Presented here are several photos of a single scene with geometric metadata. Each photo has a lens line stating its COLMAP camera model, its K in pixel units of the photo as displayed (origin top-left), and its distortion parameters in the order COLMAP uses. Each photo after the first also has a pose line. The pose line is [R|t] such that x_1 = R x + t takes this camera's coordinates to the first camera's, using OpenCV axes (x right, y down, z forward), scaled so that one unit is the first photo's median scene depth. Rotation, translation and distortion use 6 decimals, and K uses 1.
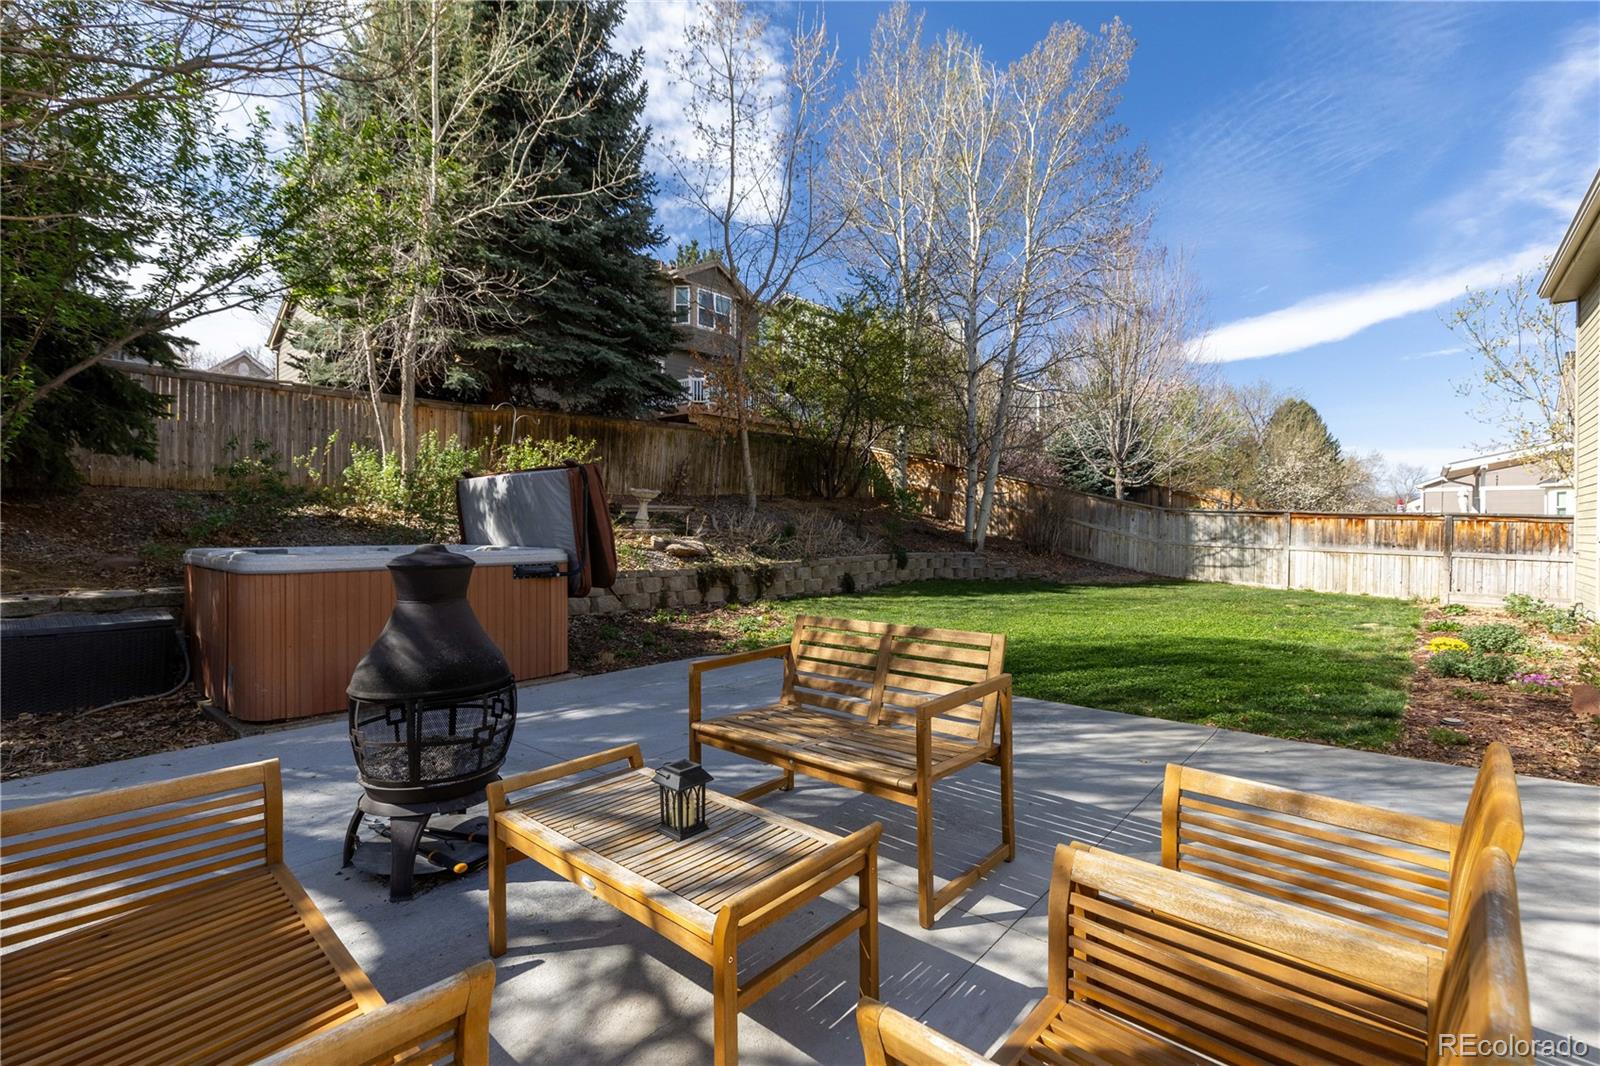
lens RADIAL K [[715.1, 0, 799.9], [0, 715.1, 496.3], [0, 0, 1]] dist [0.003801, 0.000721]
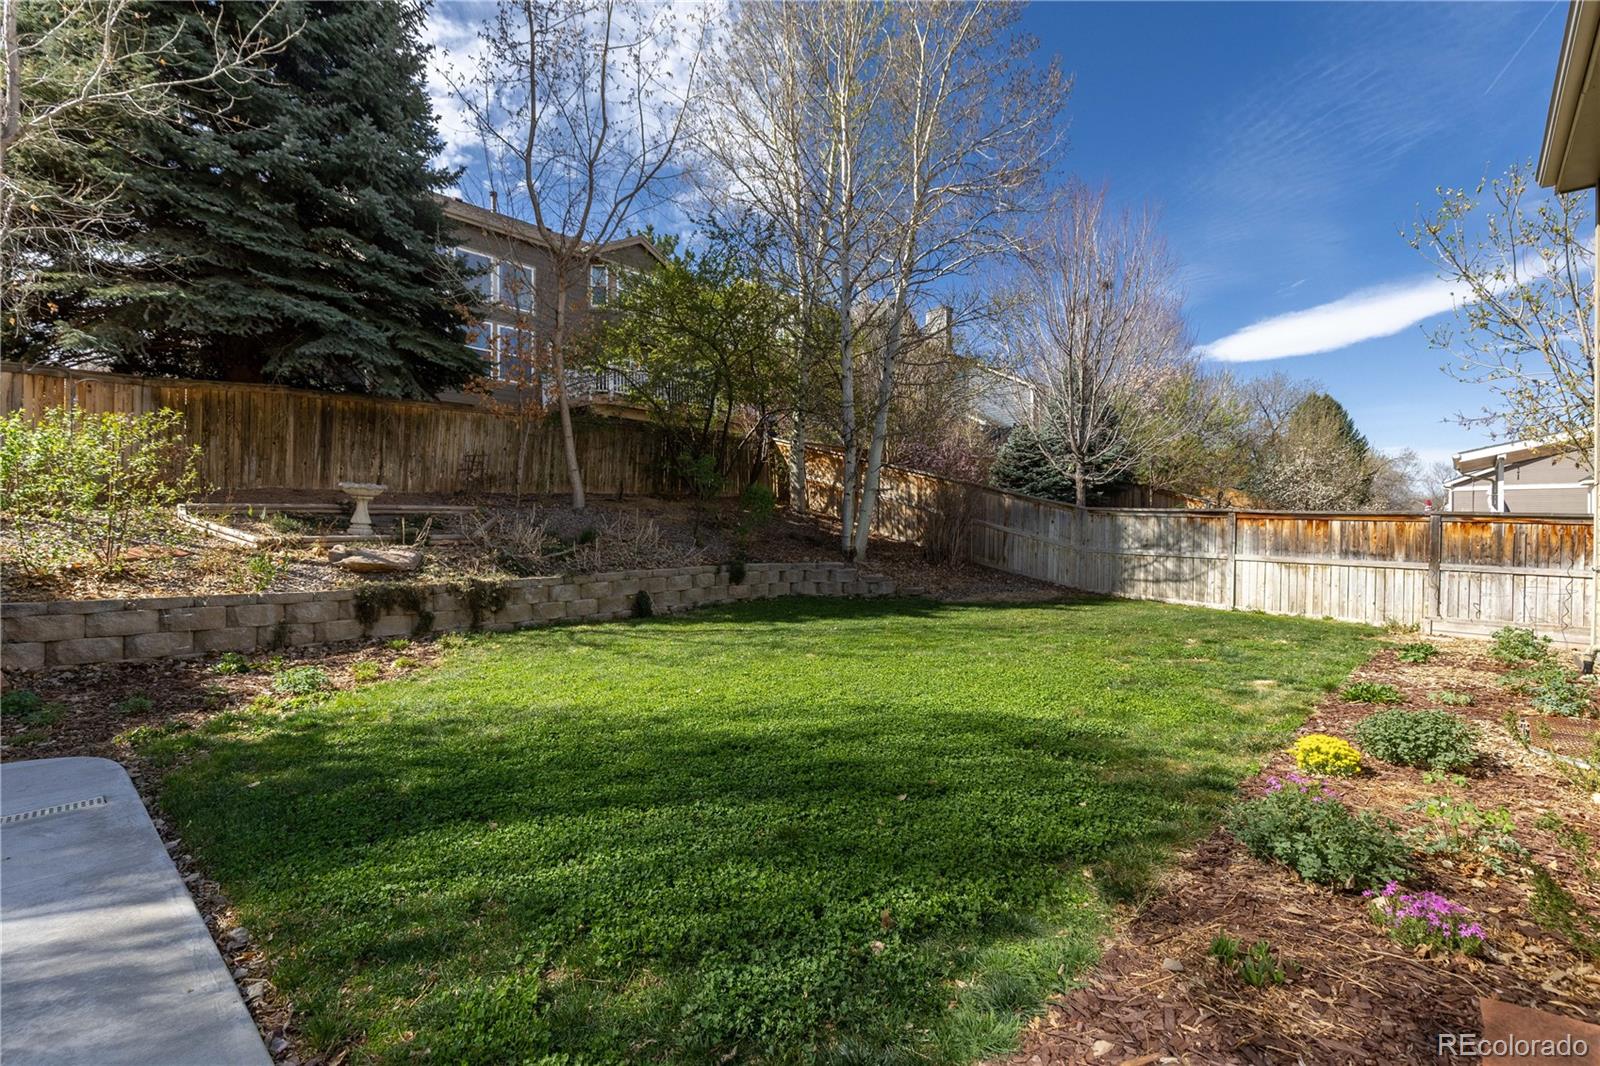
lens RADIAL K [[726.8, 0, 793.8], [0, 726.8, 527.3], [0, 0, 1]] dist [0.009714, -0.004504]
pose [[0.999628, -0.001961, -0.027201, 0.218401], [0.002975, 0.999300, 0.037302, 0.007633], [0.027108, -0.037369, 0.998934, 0.189307]]
